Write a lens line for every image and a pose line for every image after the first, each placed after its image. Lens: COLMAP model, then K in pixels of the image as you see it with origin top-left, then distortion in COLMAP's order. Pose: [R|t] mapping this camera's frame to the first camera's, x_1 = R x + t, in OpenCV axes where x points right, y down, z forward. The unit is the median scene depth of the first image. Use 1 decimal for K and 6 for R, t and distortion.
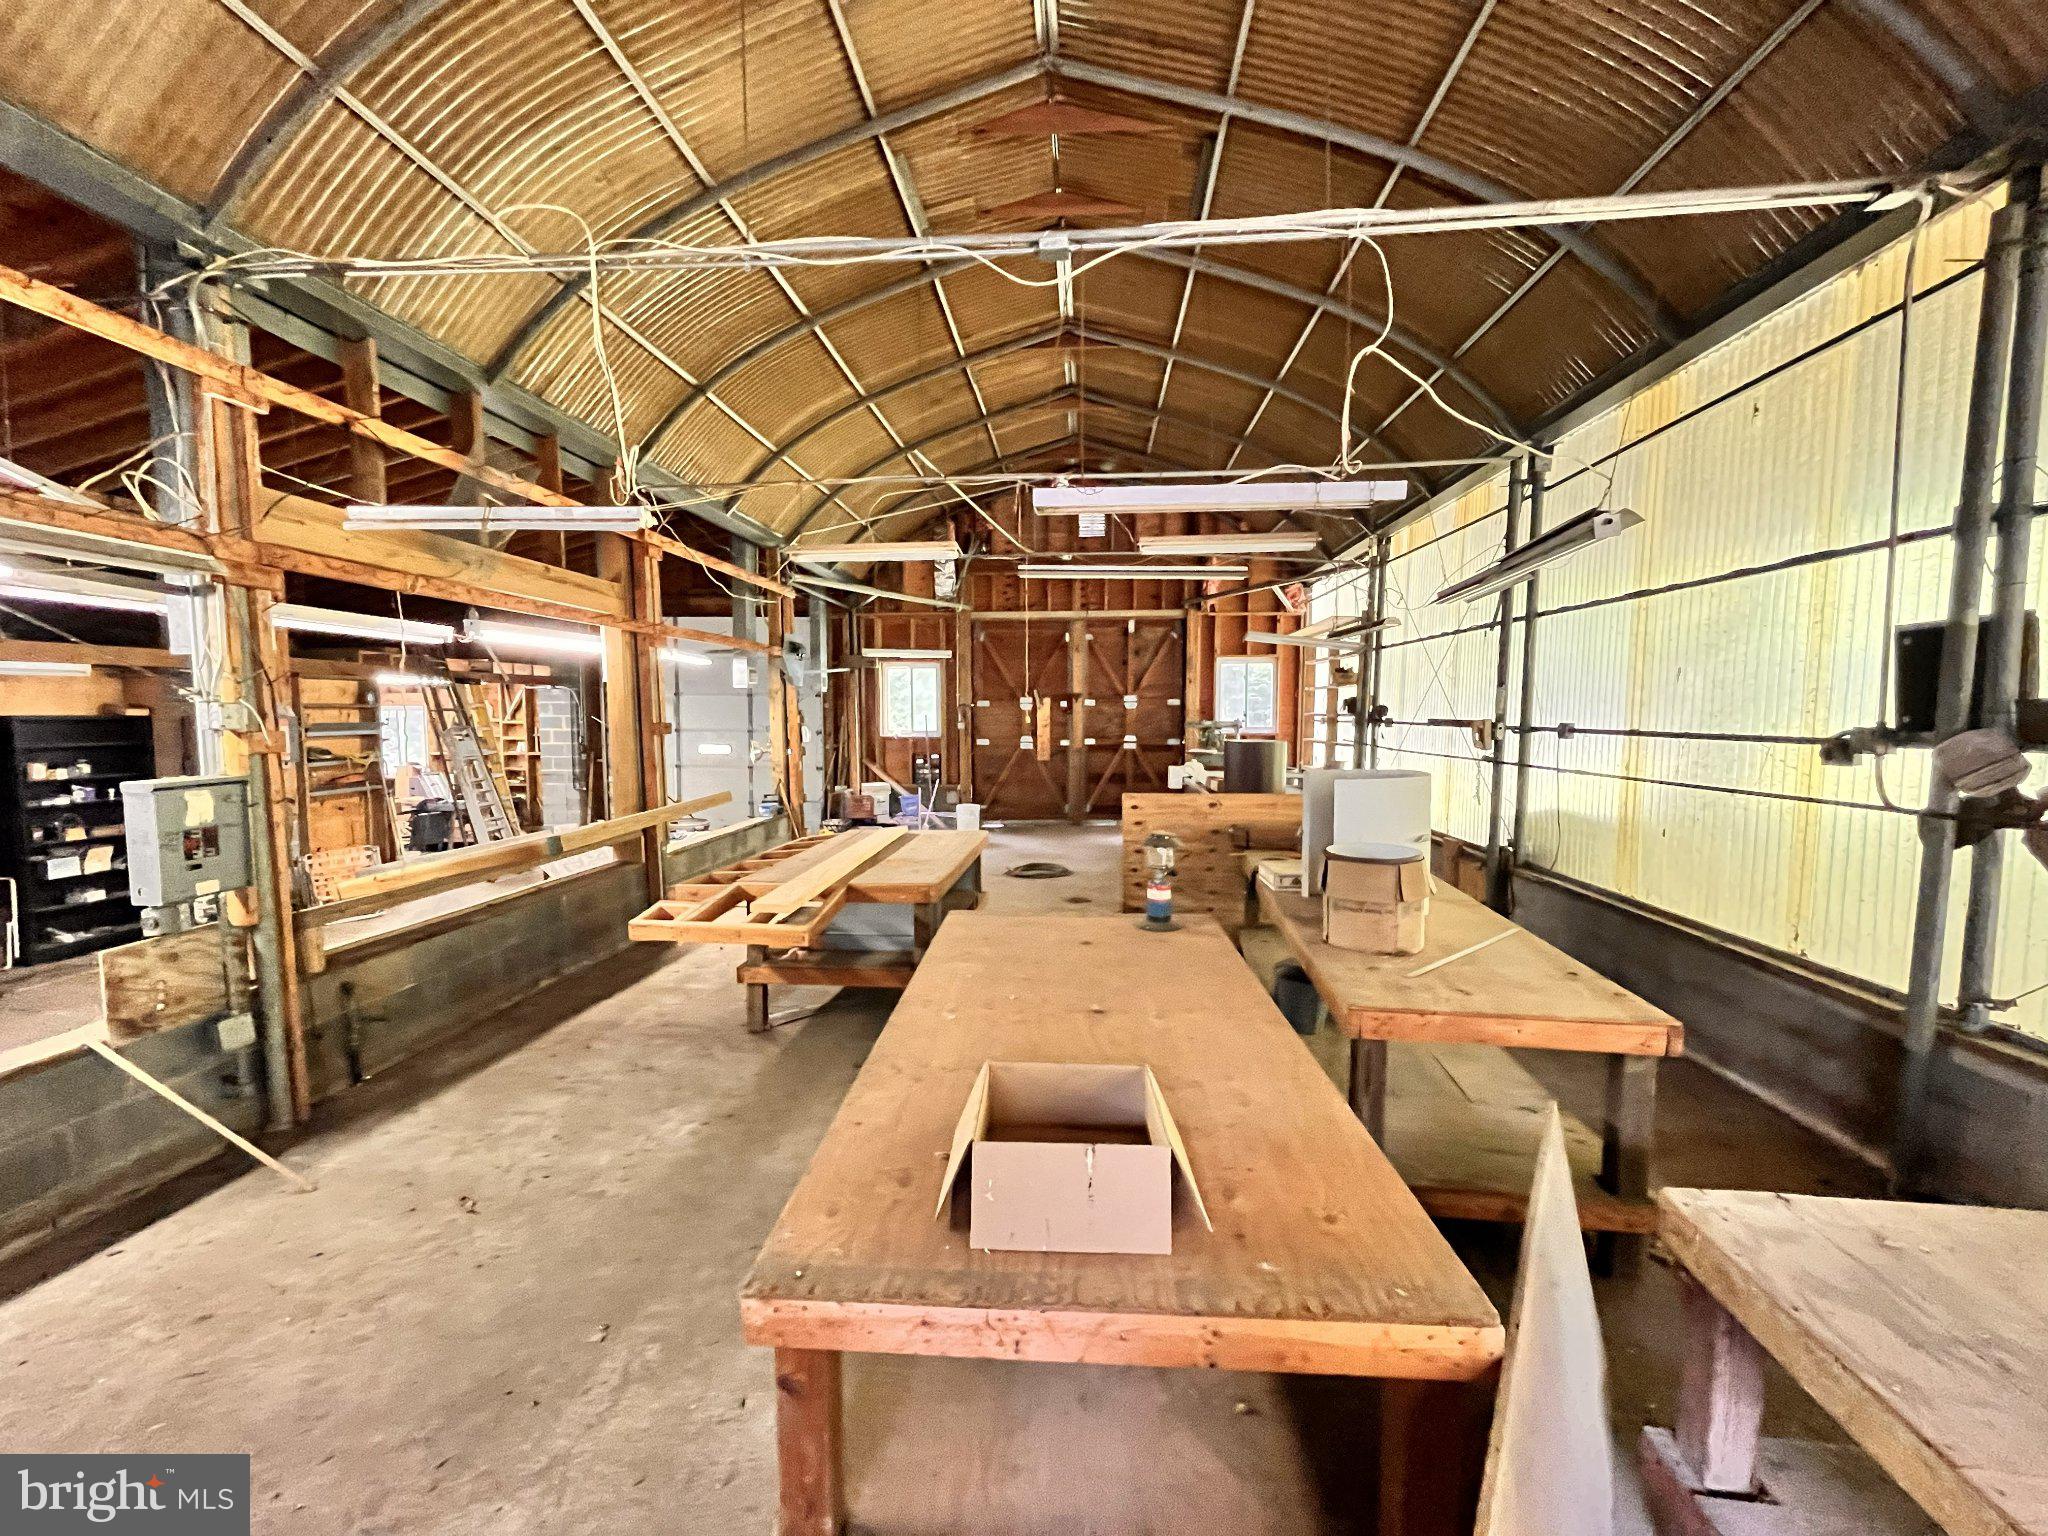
lens RADIAL K [[834.3, 0, 1015.8], [0, 834.3, 775.2], [0, 0, 1]] dist [0.002945, -0.001120]
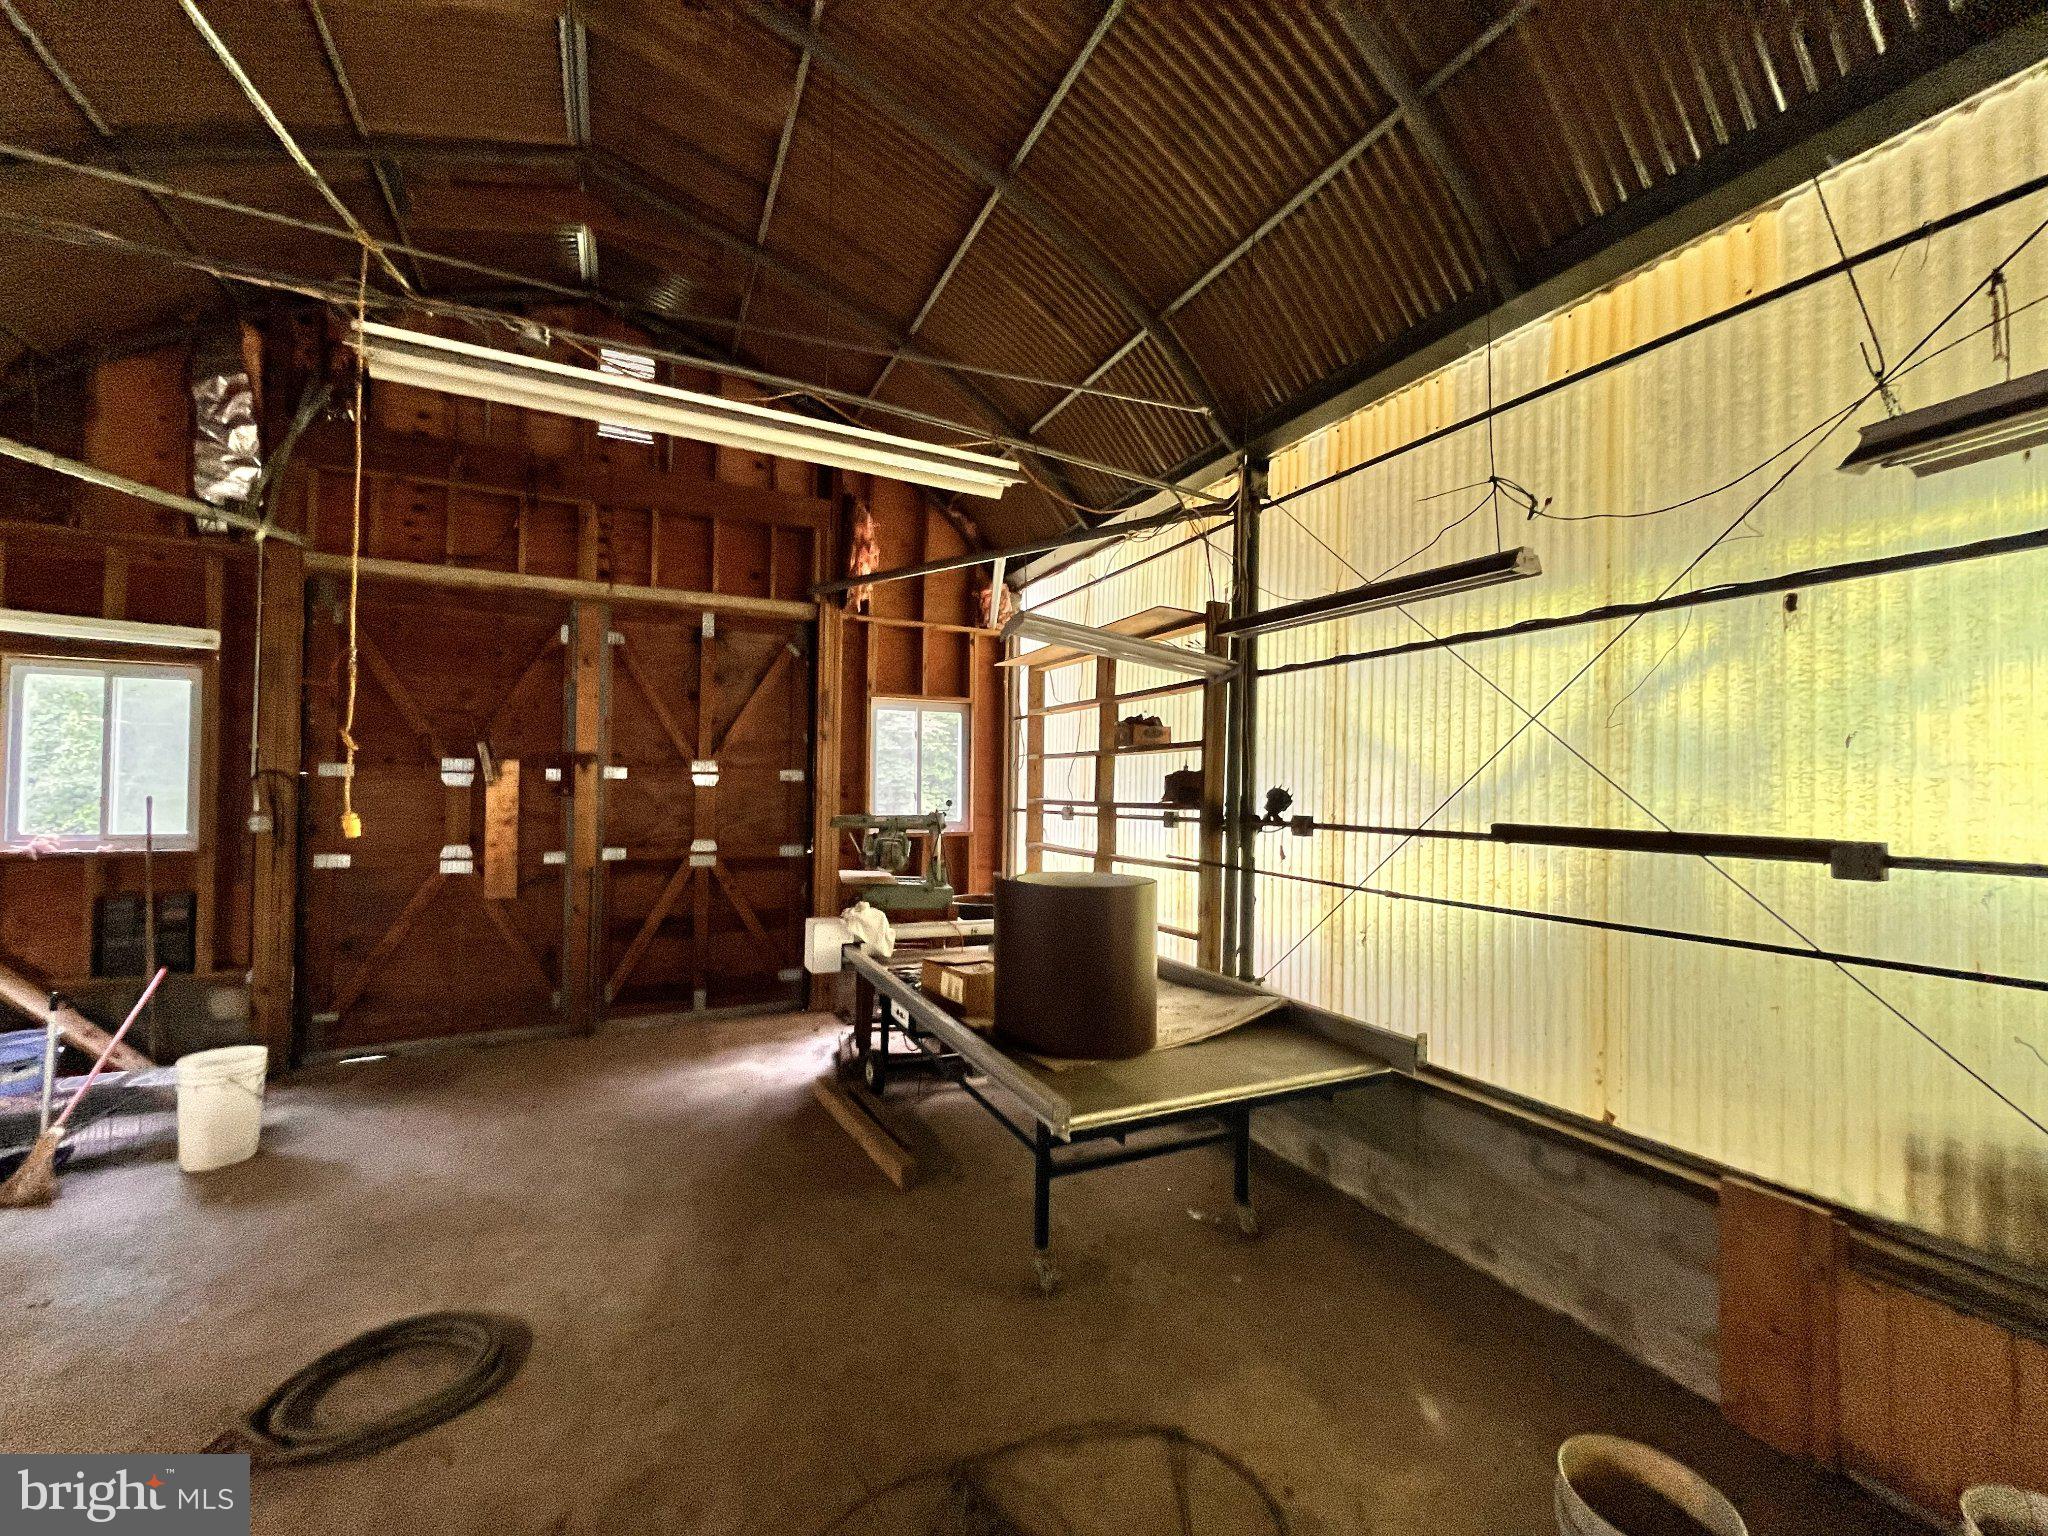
lens RADIAL K [[834.3, 0, 1003.9], [0, 834.3, 785.9], [0, 0, 1]] dist [0.002945, -0.001120]
pose [[0.865710, 0.017776, 0.500230, 0.042171], [0.023603, 0.996808, -0.076270, -0.037809], [-0.499989, 0.077835, 0.862527, 0.477158]]
